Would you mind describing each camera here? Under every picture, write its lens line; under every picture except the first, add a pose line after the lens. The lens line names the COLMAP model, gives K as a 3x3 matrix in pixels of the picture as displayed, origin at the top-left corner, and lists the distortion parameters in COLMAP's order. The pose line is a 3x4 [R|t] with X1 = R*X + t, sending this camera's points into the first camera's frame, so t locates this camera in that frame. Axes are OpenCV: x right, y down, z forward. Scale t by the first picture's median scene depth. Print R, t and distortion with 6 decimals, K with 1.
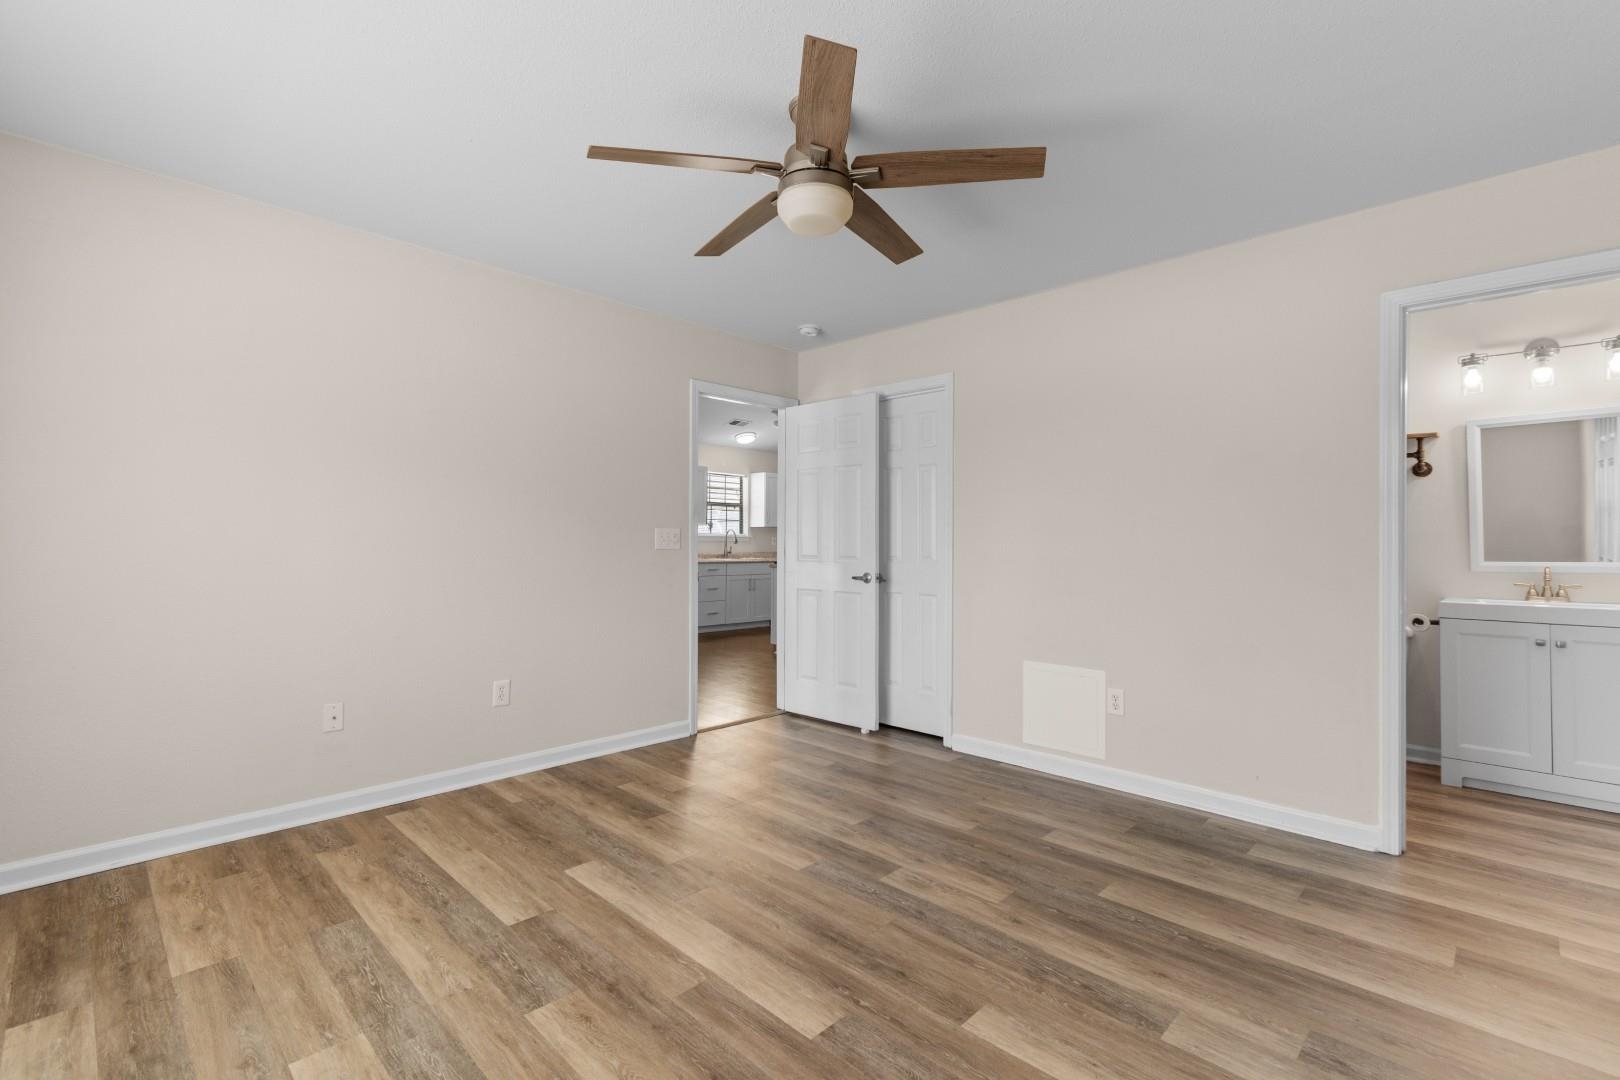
lens RADIAL K [[719.3, 0, 801.5], [0, 719.3, 537.2], [0, 0, 1]] dist [-0.001327, -0.000732]
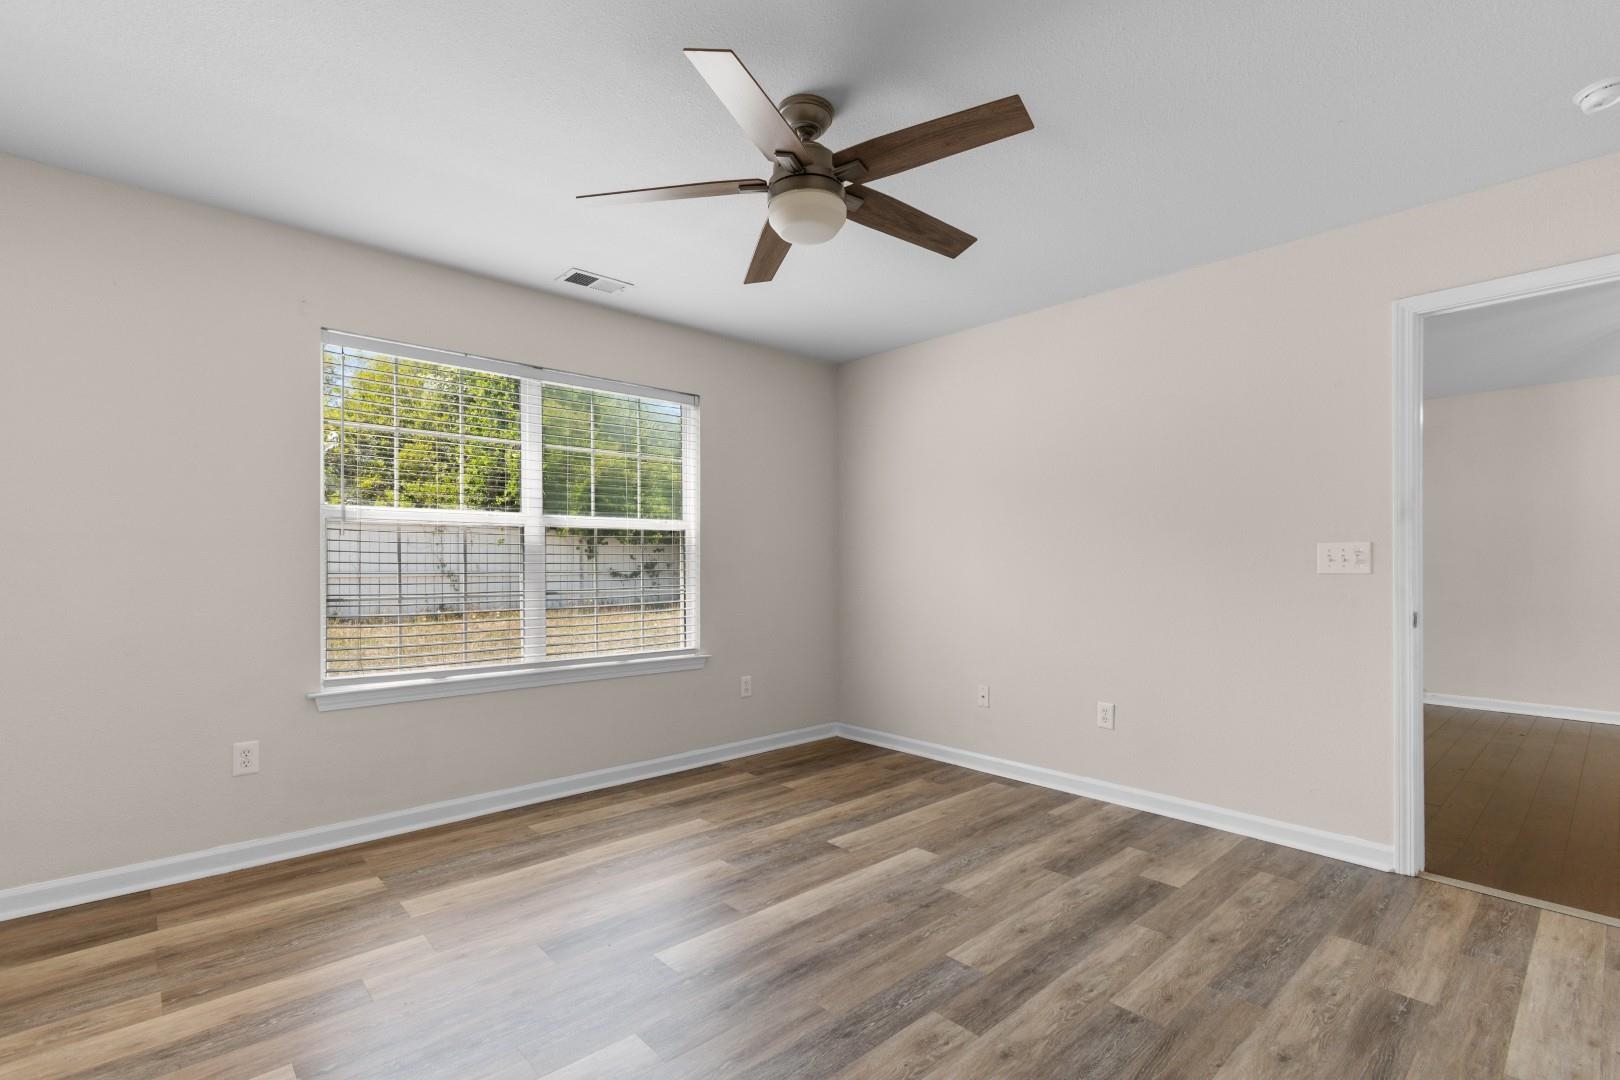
lens RADIAL K [[737.6, 0, 815.4], [0, 737.6, 554.4], [0, 0, 1]] dist [0.001943, 0.000086]
pose [[-0.041662, -0.015350, -0.999014, 0.893262], [0.006639, 0.999856, -0.015640, 0.009231], [0.999110, -0.007284, -0.041554, 0.912782]]
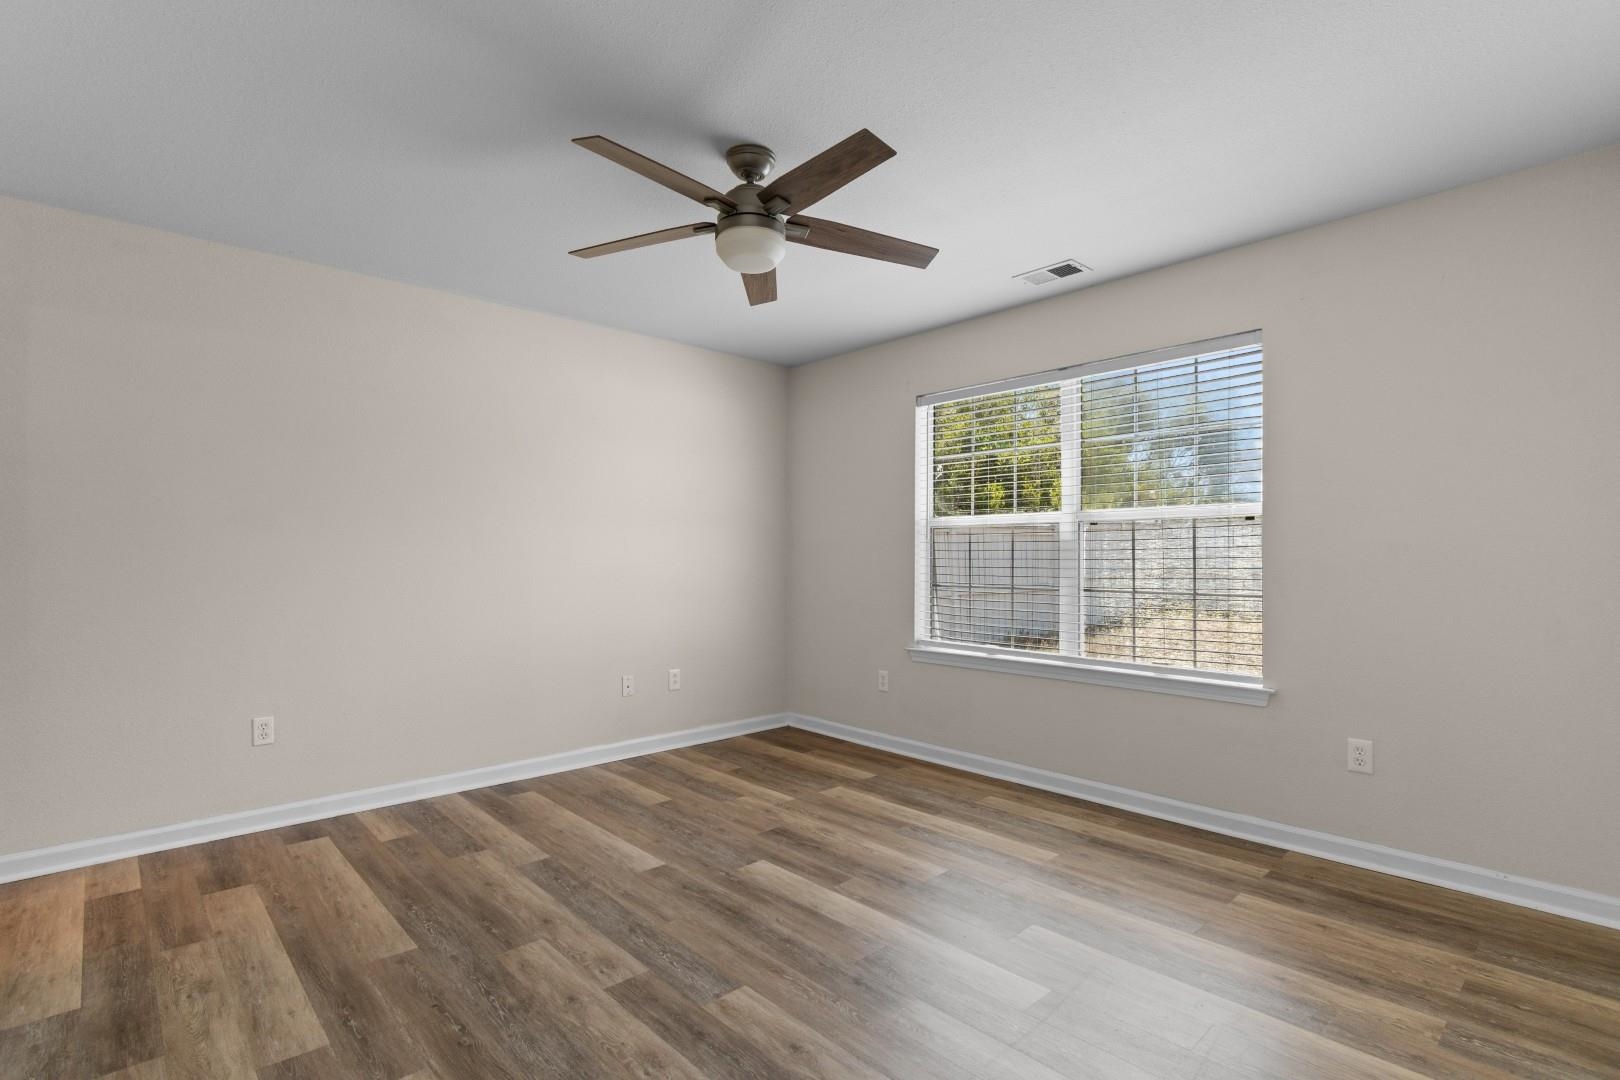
lens RADIAL K [[768.3, 0, 819.8], [0, 768.3, 536.2], [0, 0, 1]] dist [-0.002002, -0.001474]
pose [[-0.999706, -0.009656, 0.022237, -0.100942], [-0.010415, 0.999358, -0.034280, 0.012816], [-0.021892, -0.034501, -0.999165, 1.883467]]
